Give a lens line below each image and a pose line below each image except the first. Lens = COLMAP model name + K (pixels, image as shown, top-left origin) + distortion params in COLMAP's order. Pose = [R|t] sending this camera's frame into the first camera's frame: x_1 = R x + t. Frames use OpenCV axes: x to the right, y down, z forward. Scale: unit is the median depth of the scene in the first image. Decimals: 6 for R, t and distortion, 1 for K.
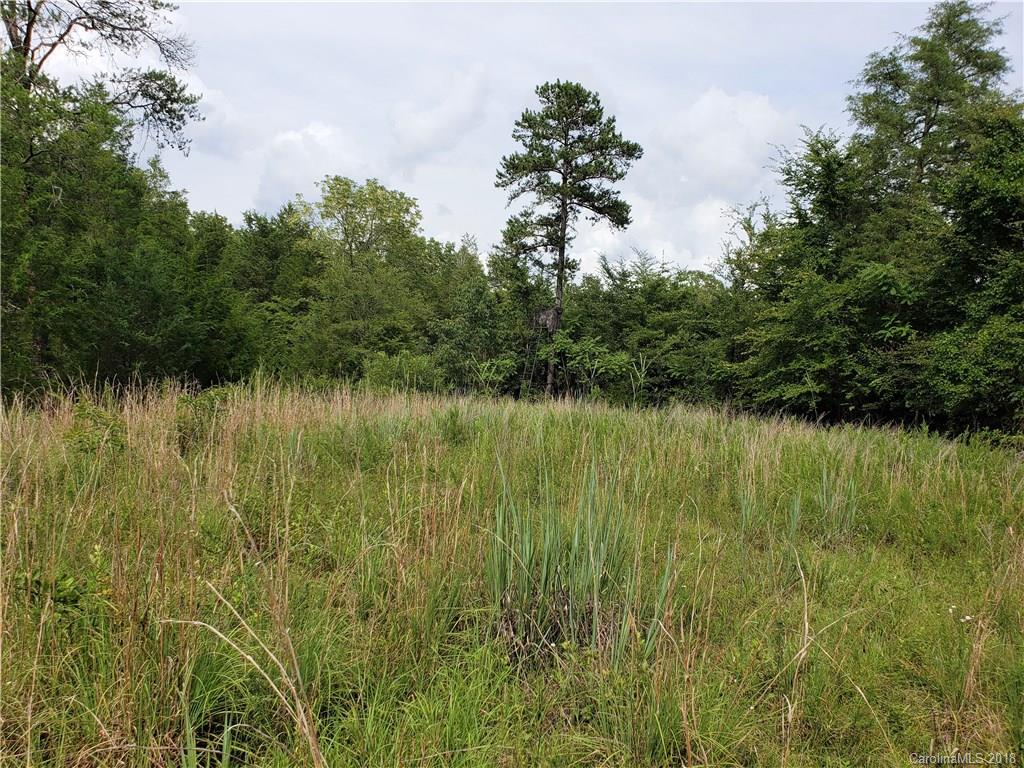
lens RADIAL K [[779.0, 0, 512.0], [0, 779.0, 384.0], [0, 0, 1]] dist [0.042042, -0.001419]
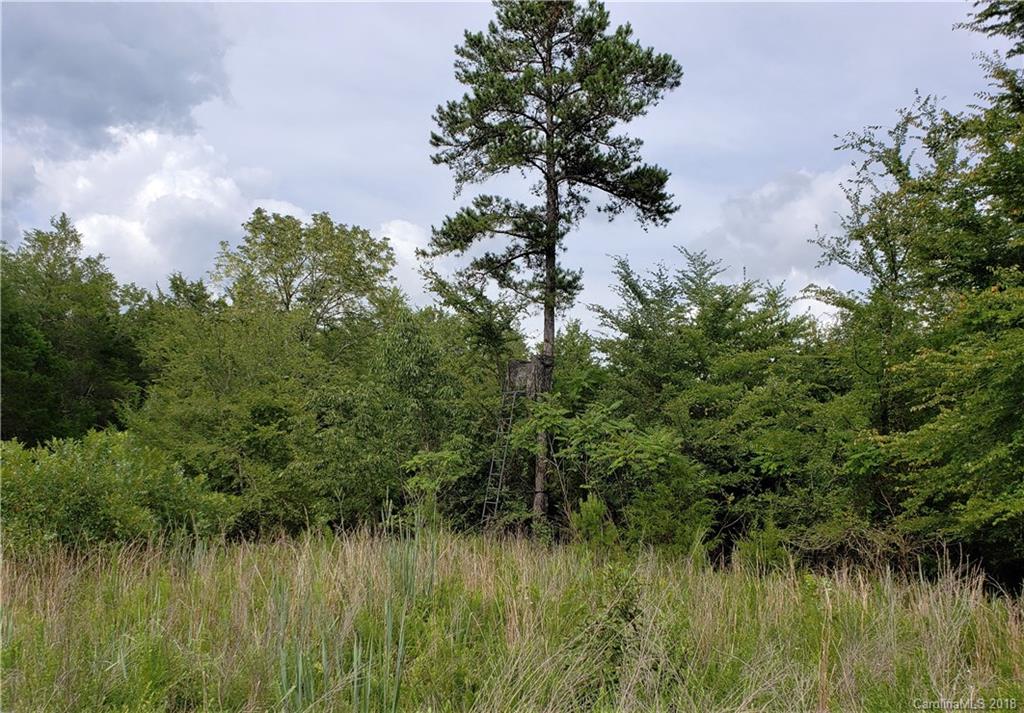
lens RADIAL K [[753.5, 0, 510.9], [0, 753.5, 416.6], [0, 0, 1]] dist [0.003844, 0.003536]
pose [[0.985441, -0.050621, -0.162310, 0.120511], [0.034186, 0.994146, -0.102497, -0.000048], [0.166548, 0.095456, 0.981402, 0.466722]]
